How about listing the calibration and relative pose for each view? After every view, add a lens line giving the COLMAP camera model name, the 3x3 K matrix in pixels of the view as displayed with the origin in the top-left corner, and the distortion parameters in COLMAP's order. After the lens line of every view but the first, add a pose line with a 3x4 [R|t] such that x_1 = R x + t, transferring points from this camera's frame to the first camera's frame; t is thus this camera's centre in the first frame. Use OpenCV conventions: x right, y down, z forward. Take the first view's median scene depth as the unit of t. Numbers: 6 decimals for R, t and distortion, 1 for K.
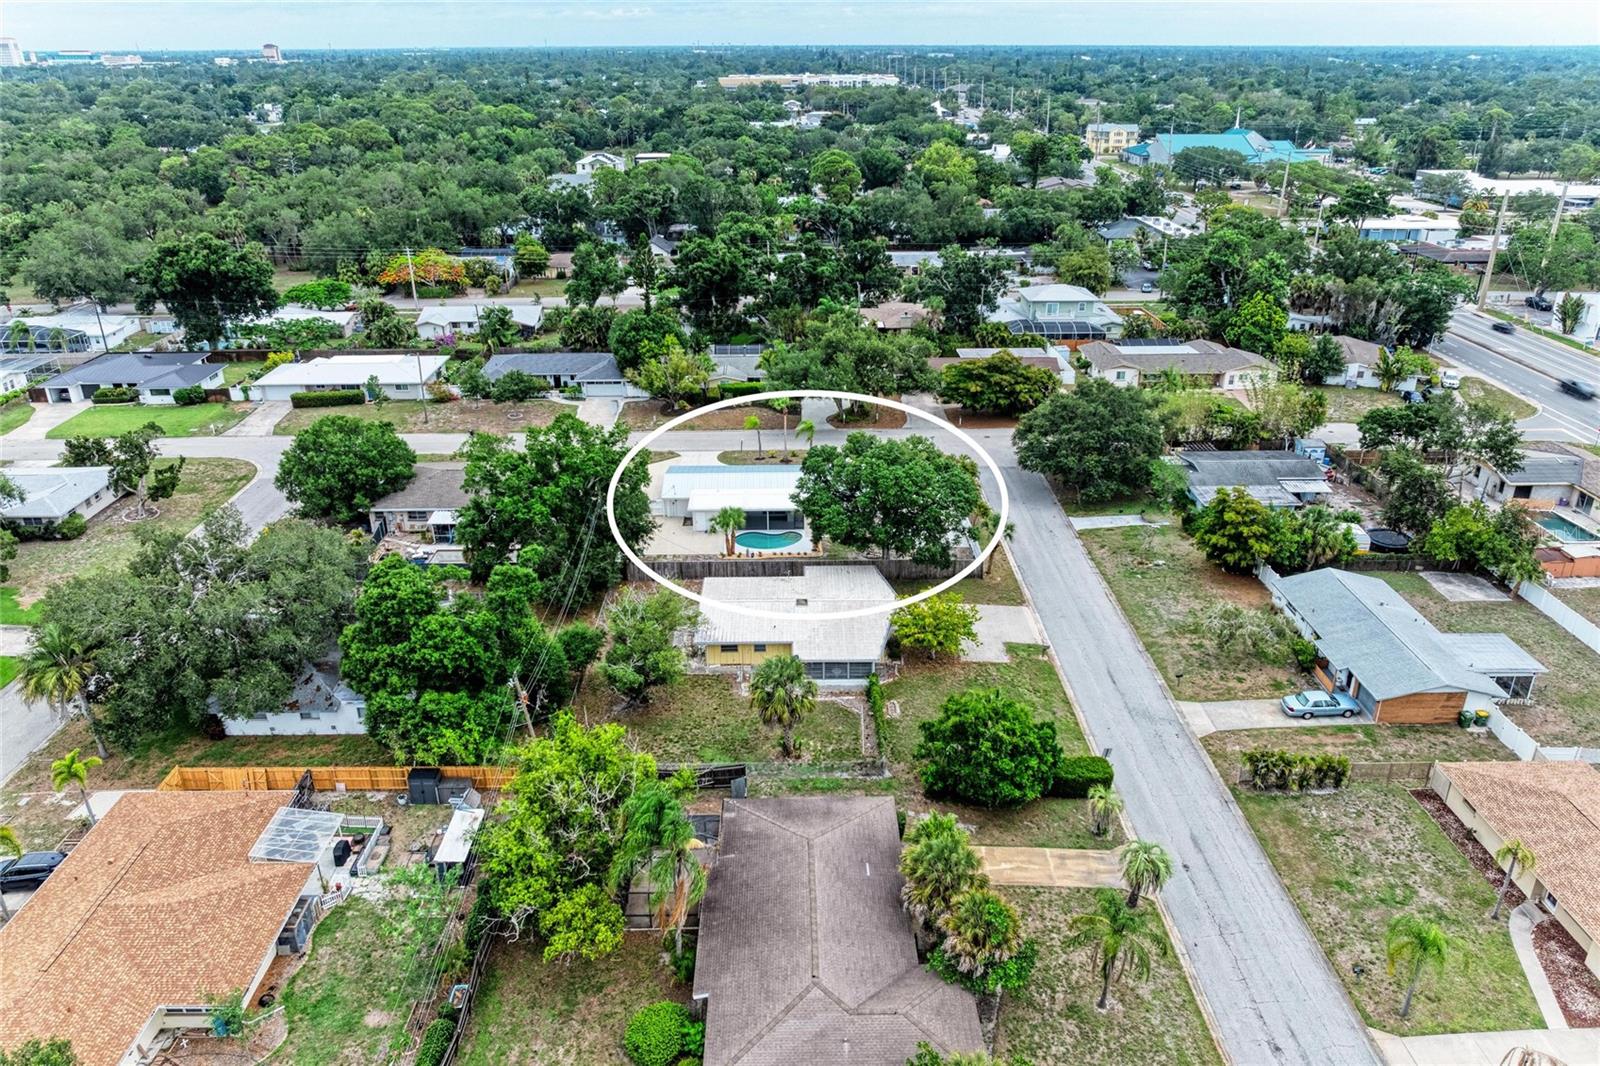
lens RADIAL K [[1128.8, 0, 800.0], [0, 1128.8, 533.0], [0, 0, 1]] dist [-0.024818, -0.000309]
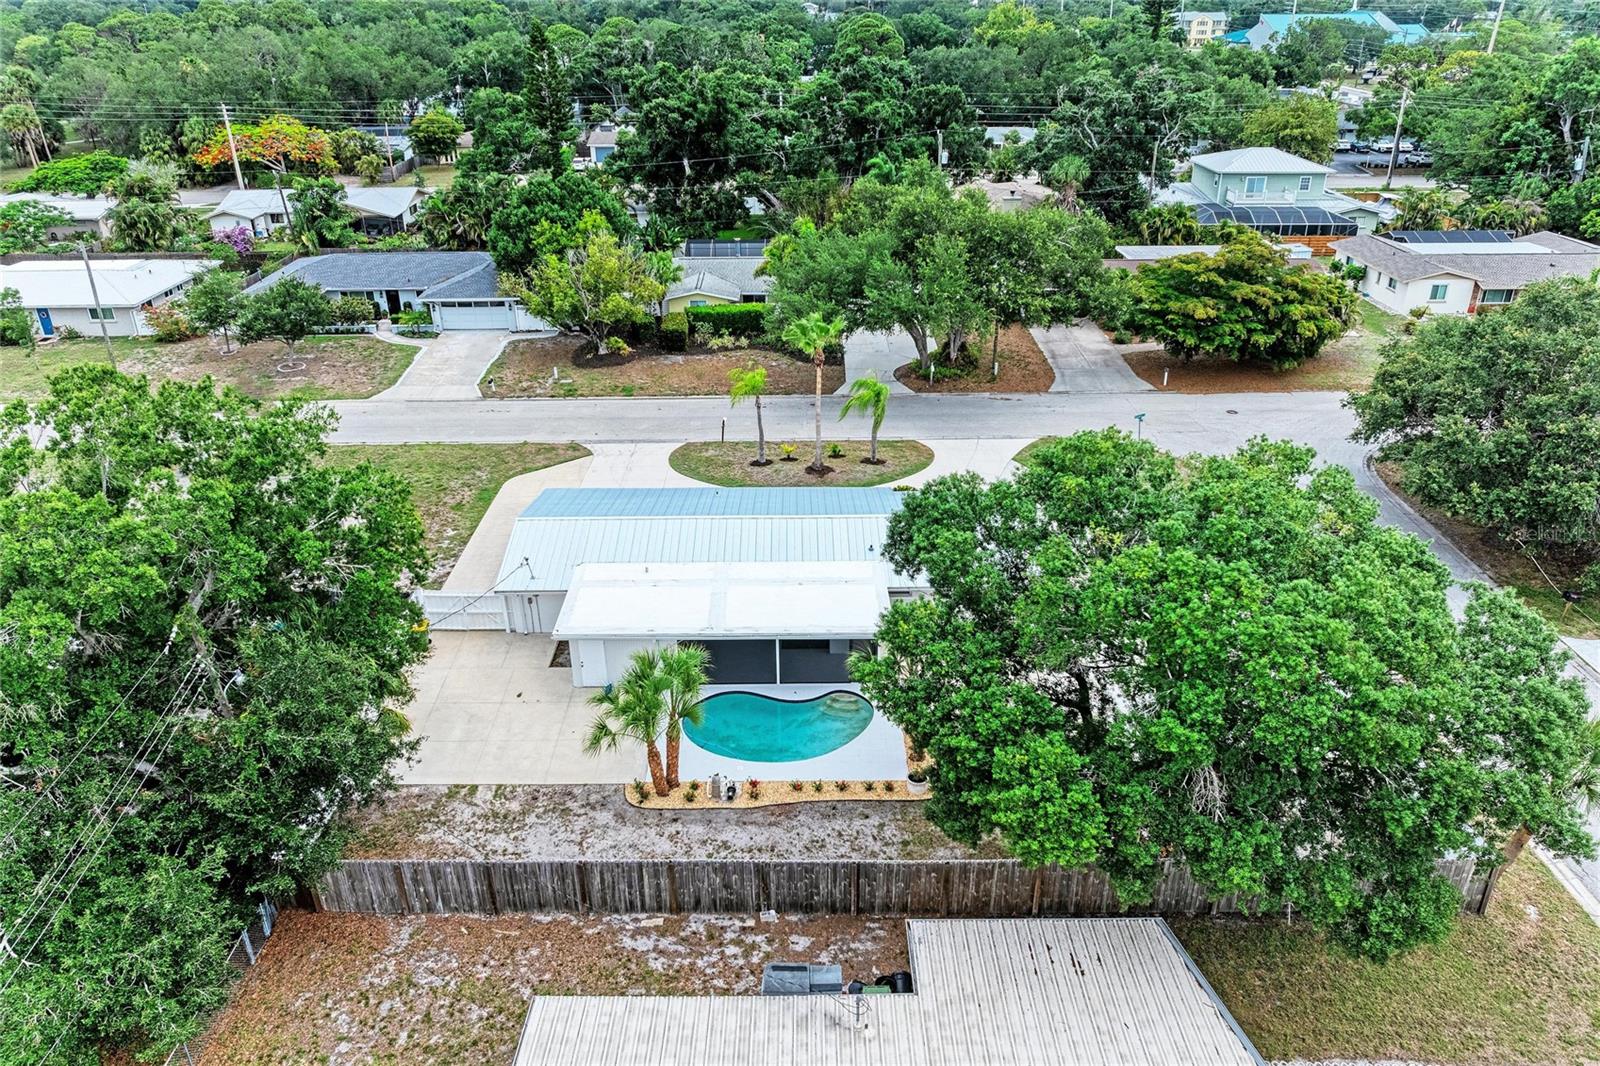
lens RADIAL K [[1128.8, 0, 800.0], [0, 1128.8, 533.0], [0, 0, 1]] dist [-0.024818, -0.000309]
pose [[0.999933, 0.002317, -0.011314, -0.012548], [-0.001786, 0.998904, 0.046772, -0.050576], [0.011410, -0.046749, 0.998842, 0.466737]]
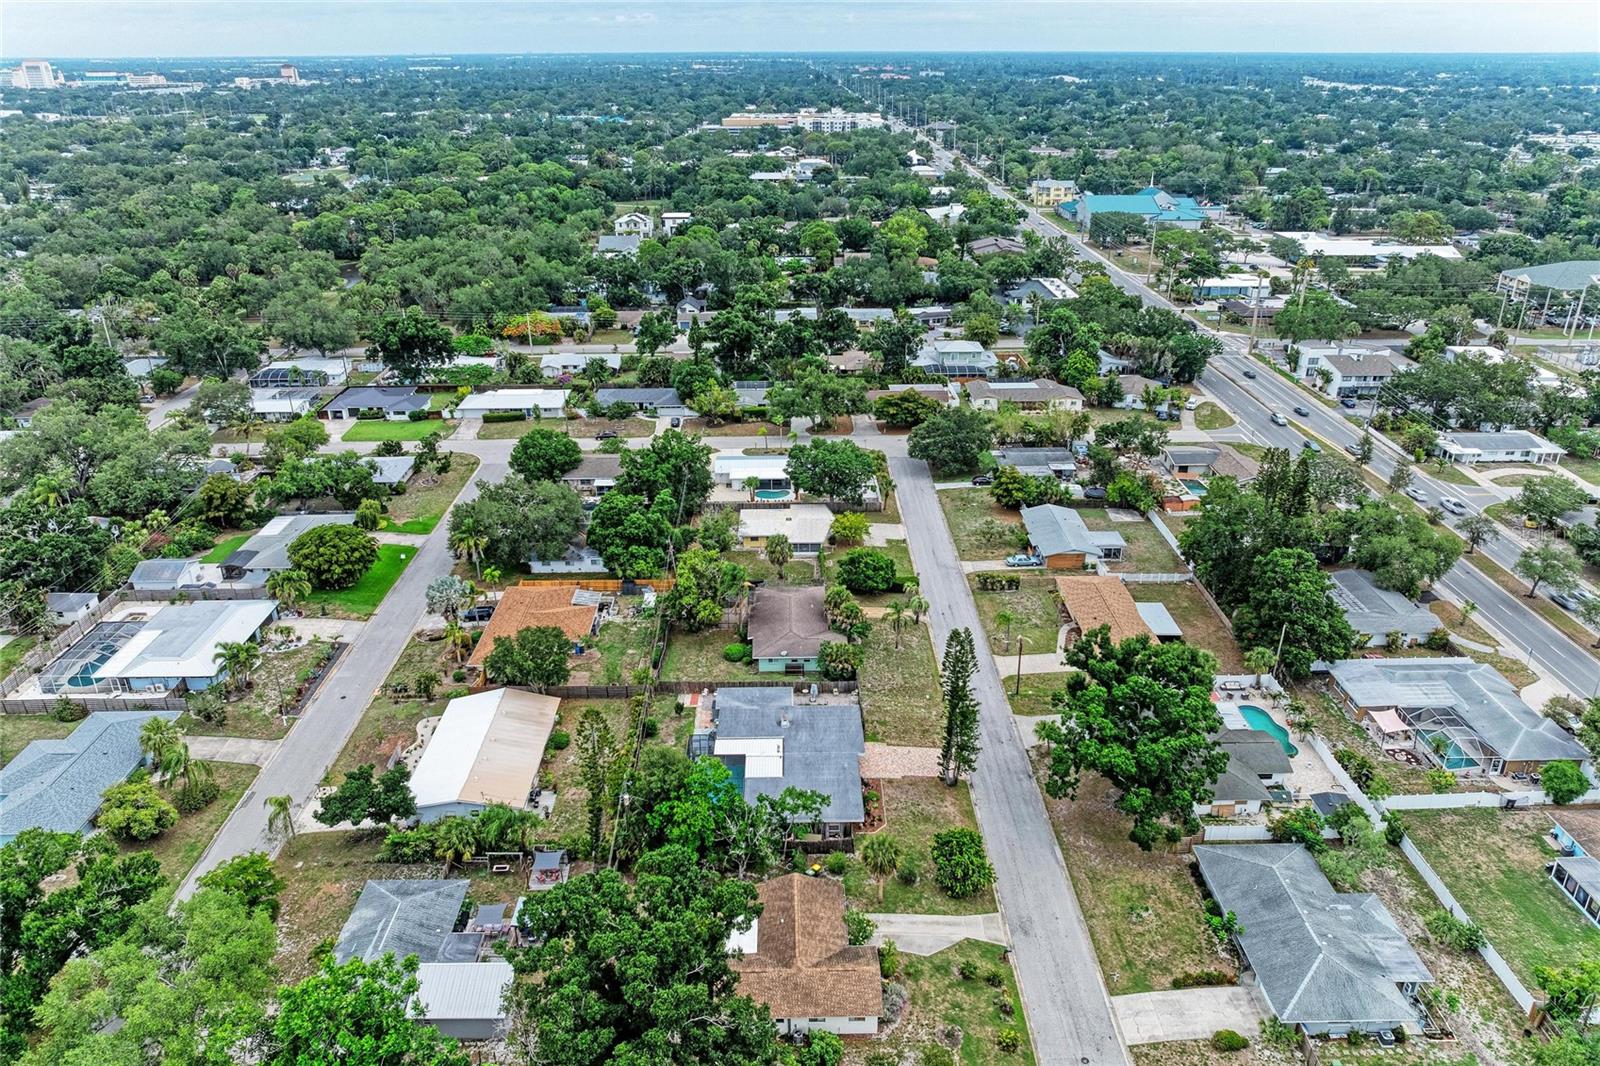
lens RADIAL K [[1128.8, 0, 800.0], [0, 1128.8, 533.0], [0, 0, 1]] dist [-0.024818, -0.000309]
pose [[0.999997, -0.001279, 0.002058, 0.010832], [0.001285, 0.999994, -0.003157, 0.055593], [-0.002054, 0.003159, 0.999993, -0.645939]]
